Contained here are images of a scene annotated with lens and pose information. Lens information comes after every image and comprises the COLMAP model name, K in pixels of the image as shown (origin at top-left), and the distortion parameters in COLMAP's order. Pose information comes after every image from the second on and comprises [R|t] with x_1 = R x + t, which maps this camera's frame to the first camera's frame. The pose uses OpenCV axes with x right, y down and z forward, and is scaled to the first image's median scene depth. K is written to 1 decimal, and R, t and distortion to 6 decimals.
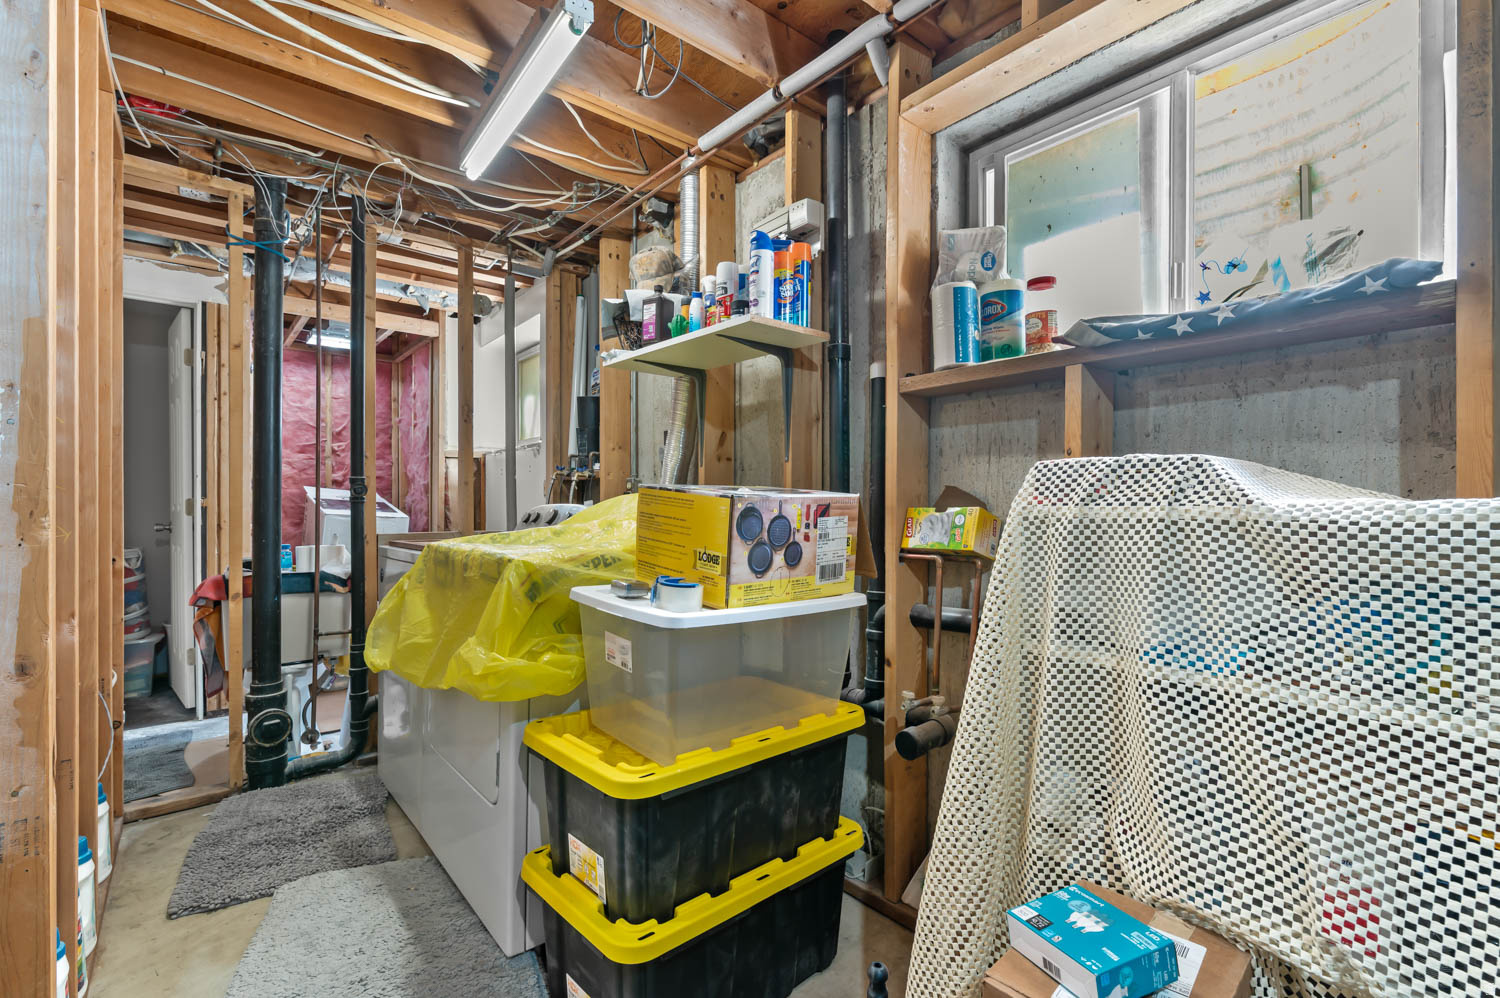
lens RADIAL K [[687.4, 0, 751.4], [0, 687.4, 504.6], [0, 0, 1]] dist [0.001328, 0.000245]
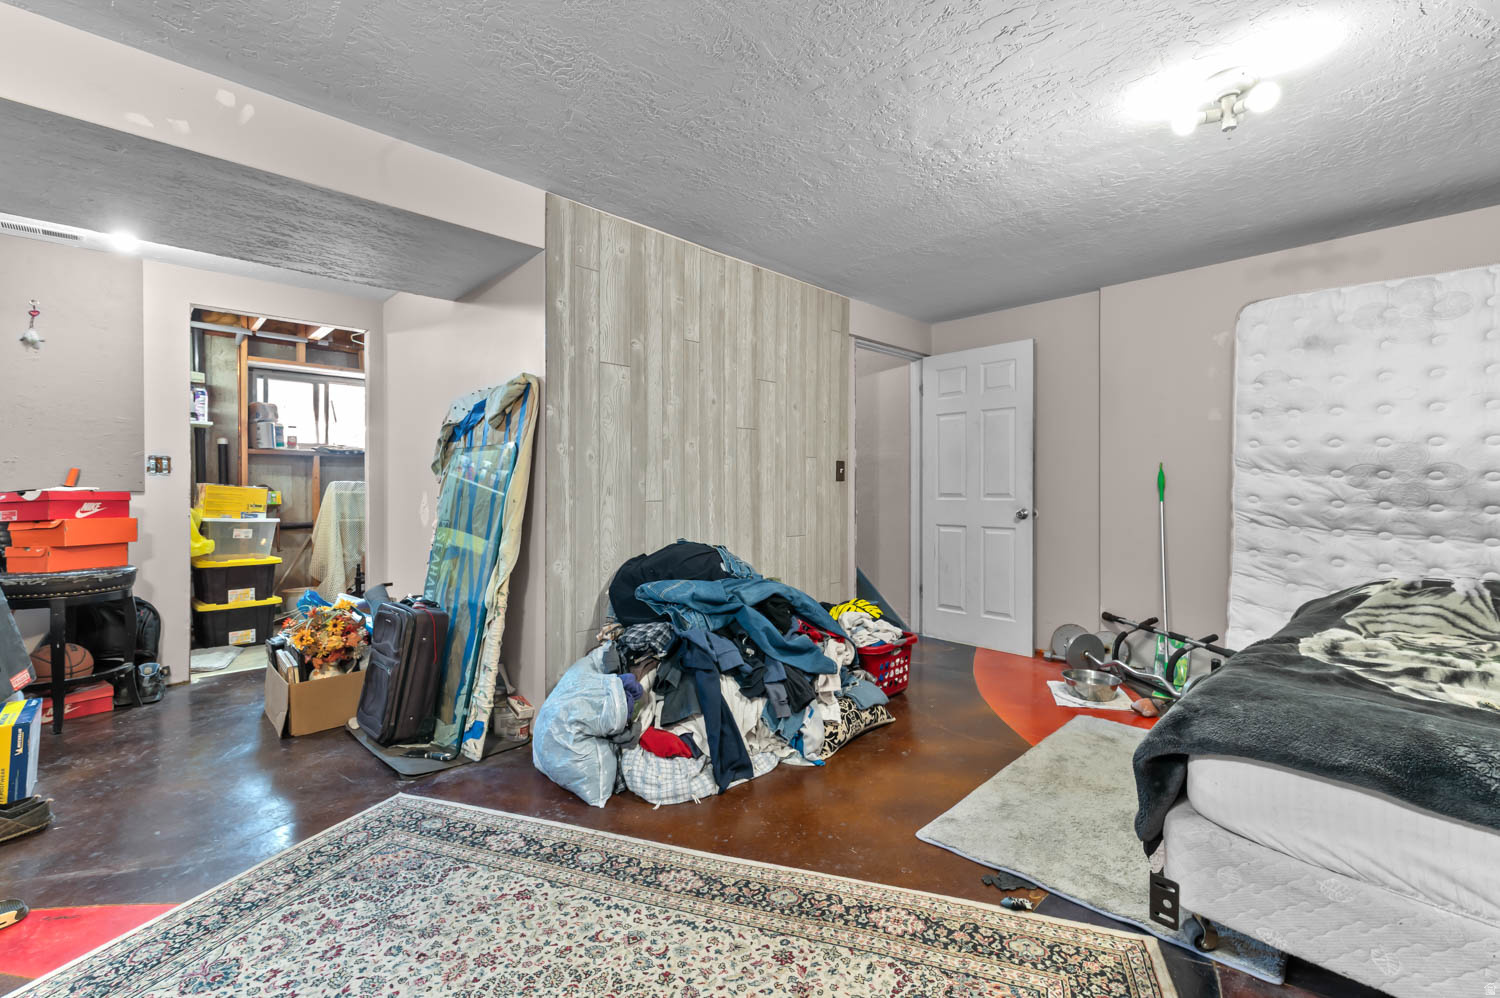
lens RADIAL K [[637.1, 0, 760.8], [0, 637.1, 505.9], [0, 0, 1]] dist [0.000271, 0.000089]
pose [[-0.097878, -0.019145, 0.995014, -2.926311], [-0.002807, 0.999816, 0.018961, 0.008326], [-0.995194, -0.000937, -0.097914, -1.007225]]
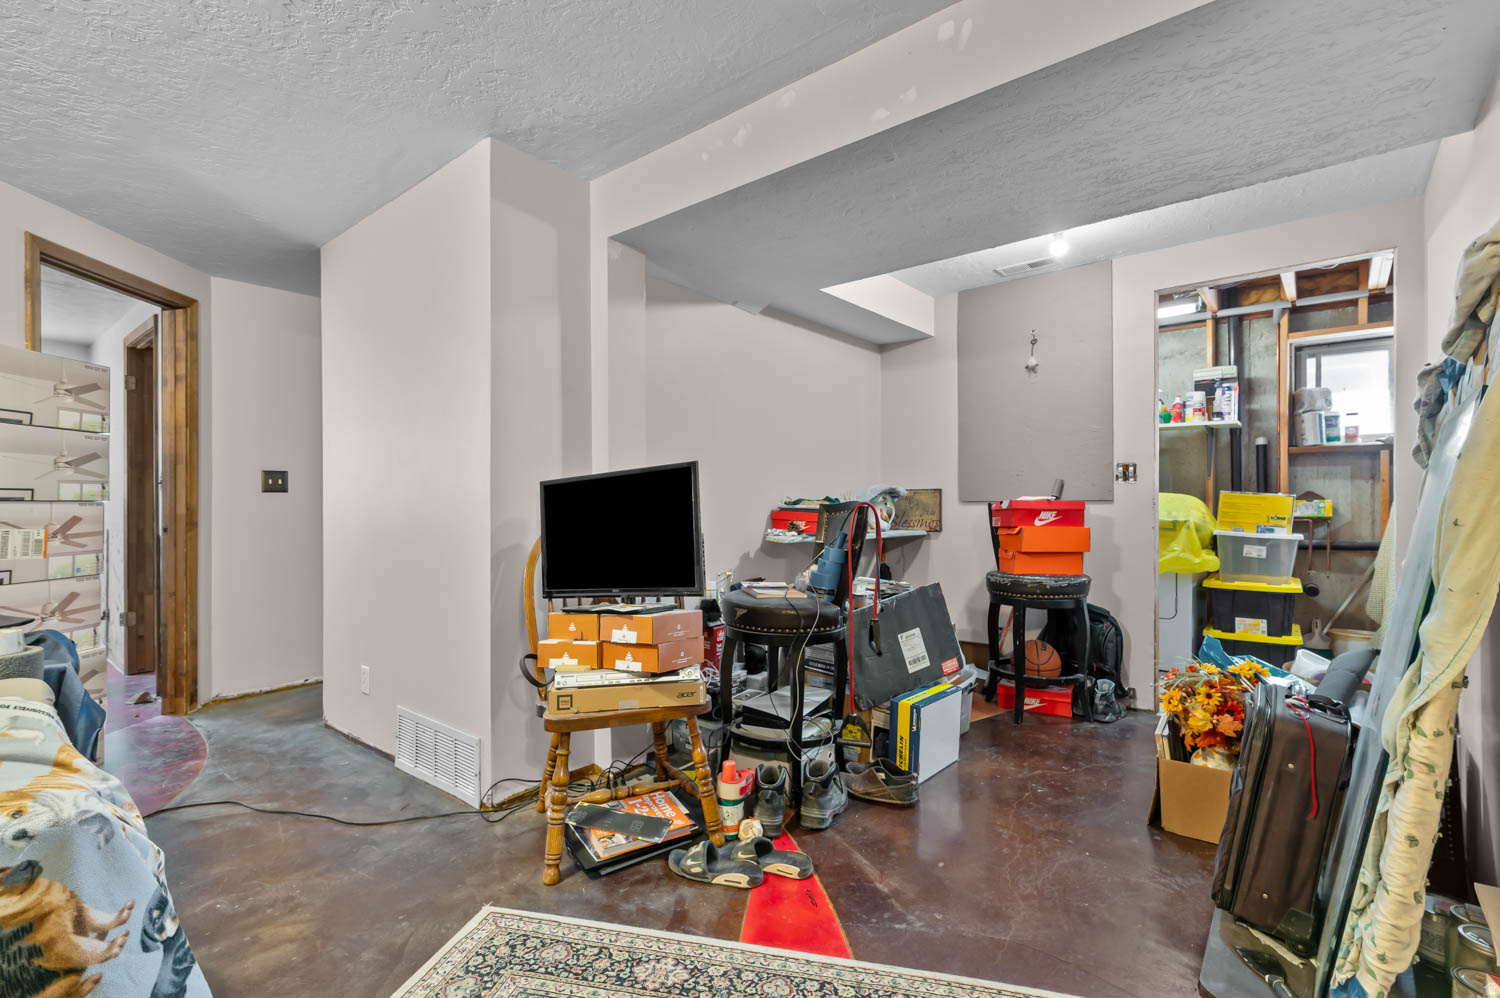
lens RADIAL K [[687.4, 0, 751.4], [0, 687.4, 504.6], [0, 0, 1]] dist [0.001328, 0.000245]
pose [[0.983270, -0.000015, 0.182155, -2.222252], [-0.001444, 0.999968, 0.007877, 0.004091], [-0.182150, -0.008008, 0.983238, -1.118850]]
